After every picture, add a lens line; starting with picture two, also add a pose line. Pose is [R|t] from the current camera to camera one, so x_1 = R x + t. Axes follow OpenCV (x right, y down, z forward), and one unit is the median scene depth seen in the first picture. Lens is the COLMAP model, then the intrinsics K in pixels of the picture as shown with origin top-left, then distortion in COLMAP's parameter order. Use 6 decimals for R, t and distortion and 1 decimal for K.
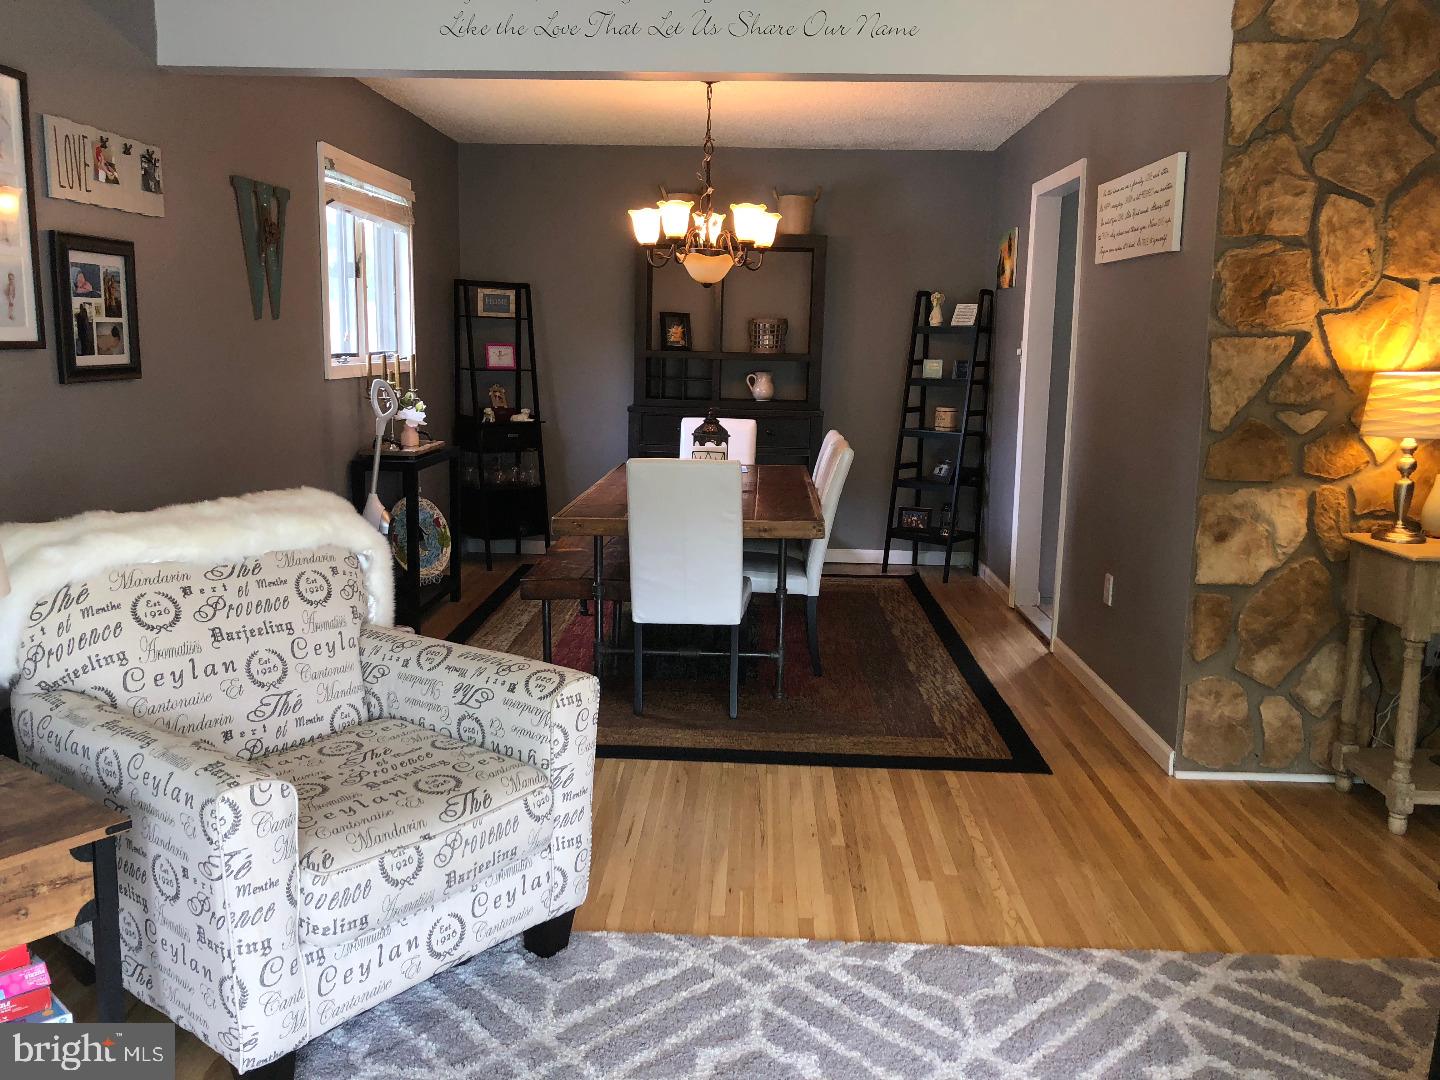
lens RADIAL K [[1171.9, 0, 714.6], [0, 1171.9, 537.1], [0, 0, 1]] dist [0.030501, -0.054869]
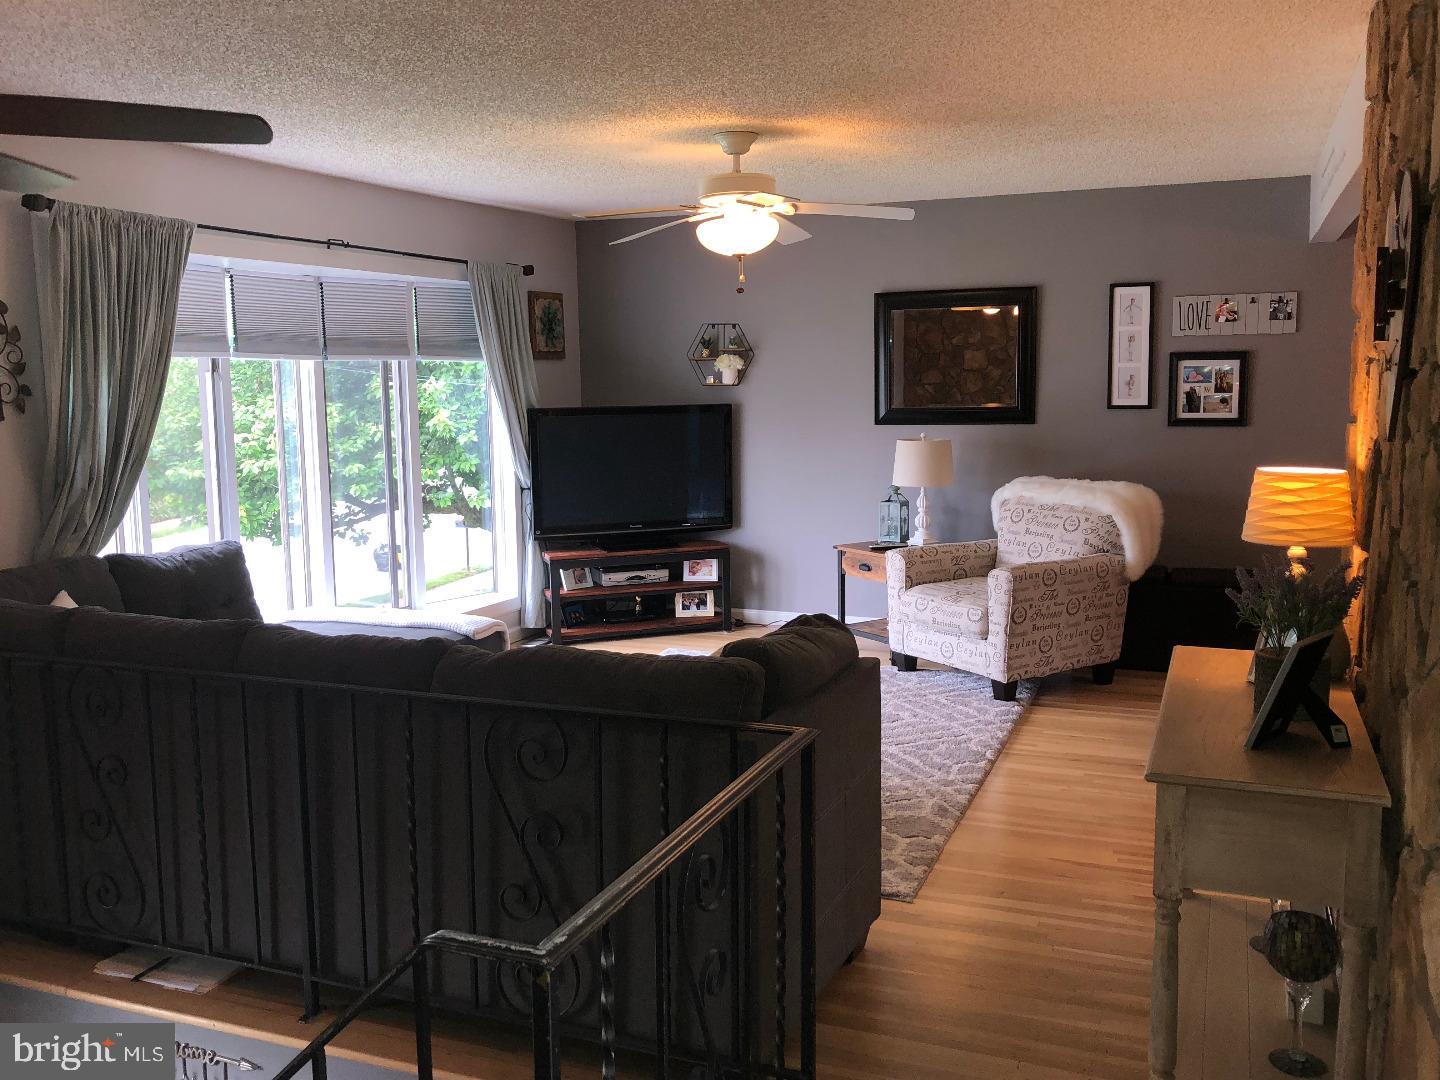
lens RADIAL K [[1276.4, 0, 679.6], [0, 1276.4, 498.1], [0, 0, 1]] dist [0.004418, 0.008620]
pose [[-0.361316, 0.088791, -0.928206, 1.643477], [-0.145474, 0.977899, 0.150172, -0.197283], [0.921026, 0.189290, -0.340413, 0.904836]]
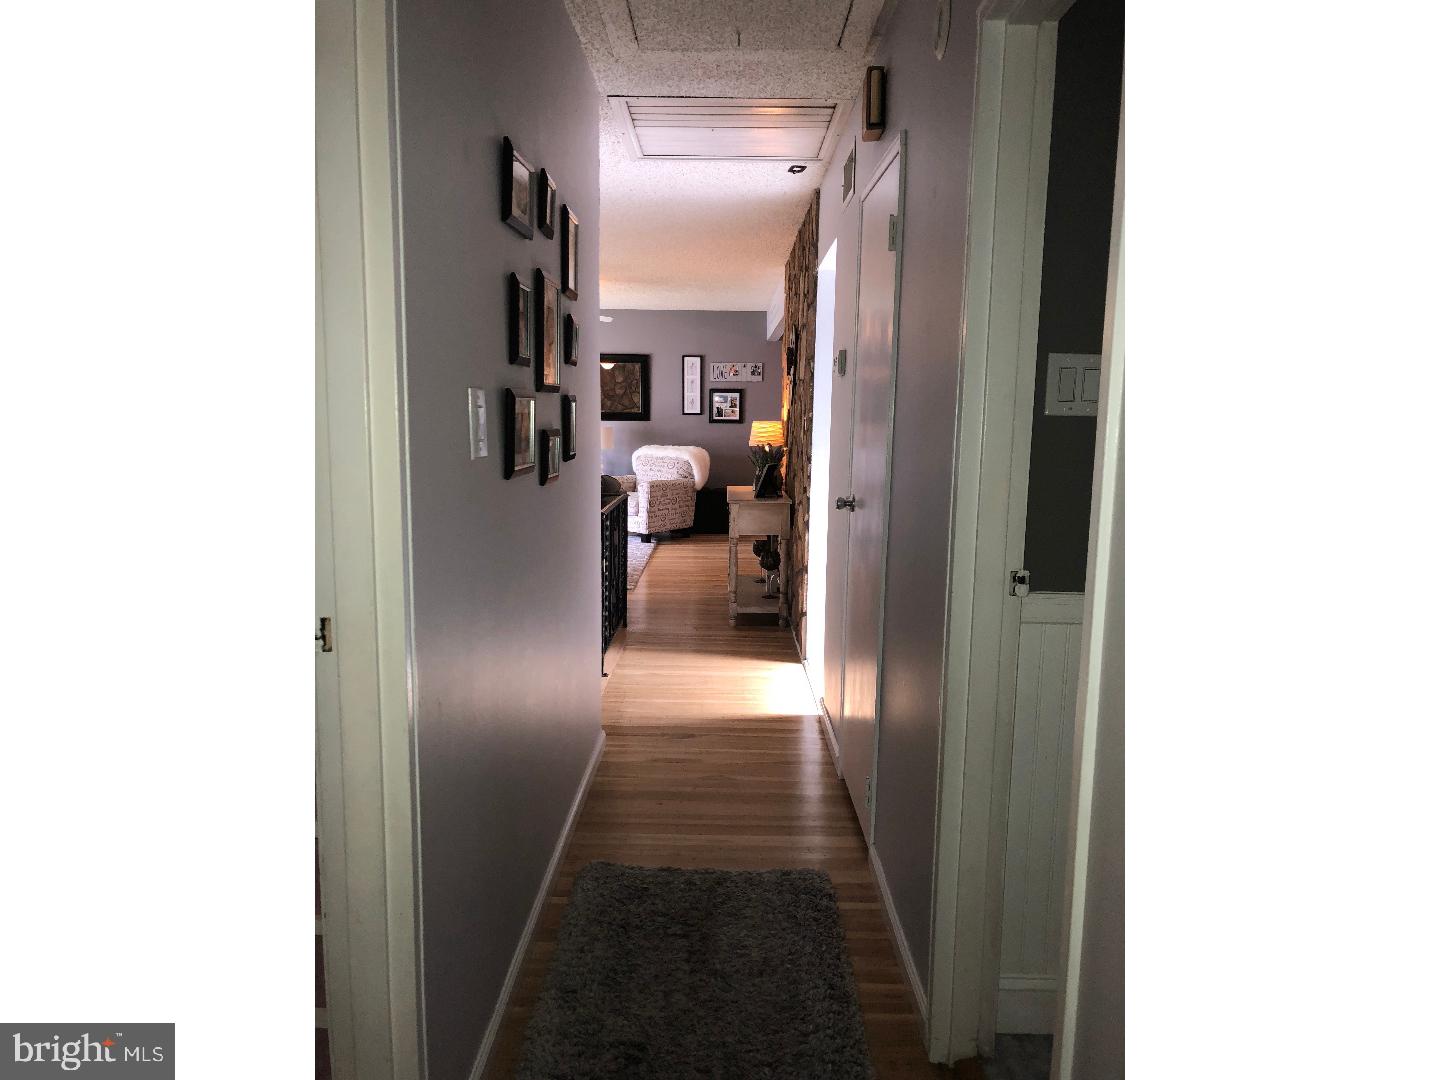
lens RADIAL K [[1171.9, 0, 718.3], [0, 1171.9, 542.3], [0, 0, 1]] dist [0.030501, -0.054869]
pose [[0.047101, 0.086732, -0.995118, 3.439164], [-0.176121, 0.981337, 0.077195, -0.035461], [0.983241, 0.171625, 0.061497, 0.763955]]
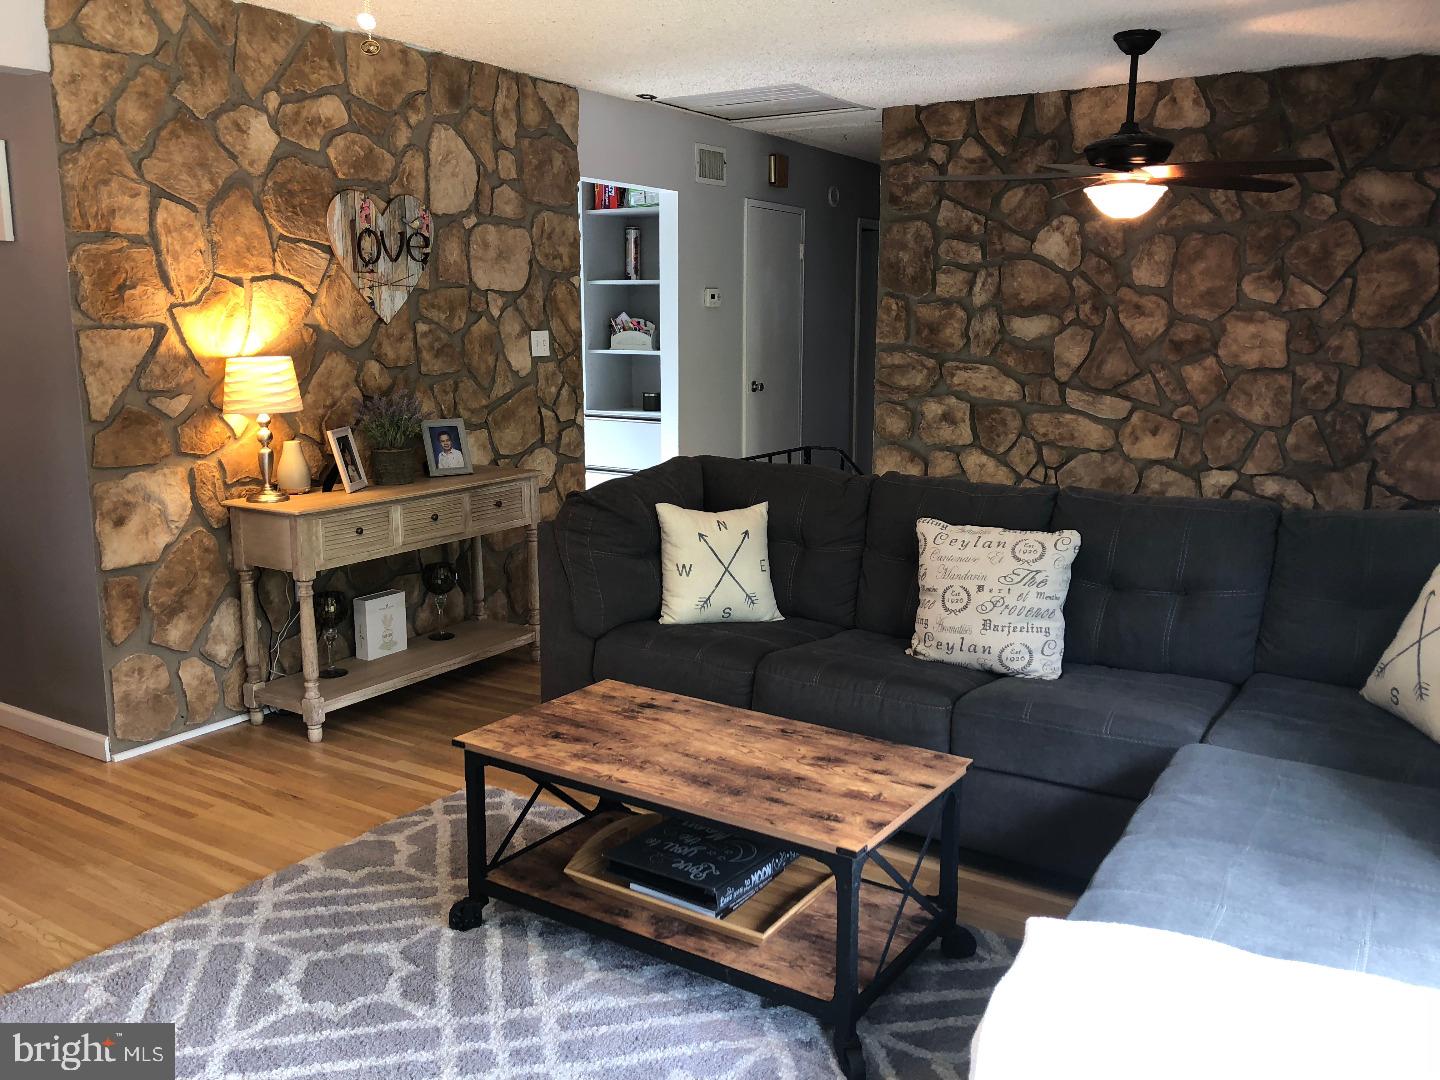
lens RADIAL K [[1171.9, 0, 723.0], [0, 1171.9, 525.5], [0, 0, 1]] dist [0.030501, -0.054869]
pose [[0.499122, -0.156205, 0.852336, -0.199357], [0.145894, 0.984725, 0.095033, -0.018528], [-0.854162, 0.076918, 0.514287, 0.010521]]
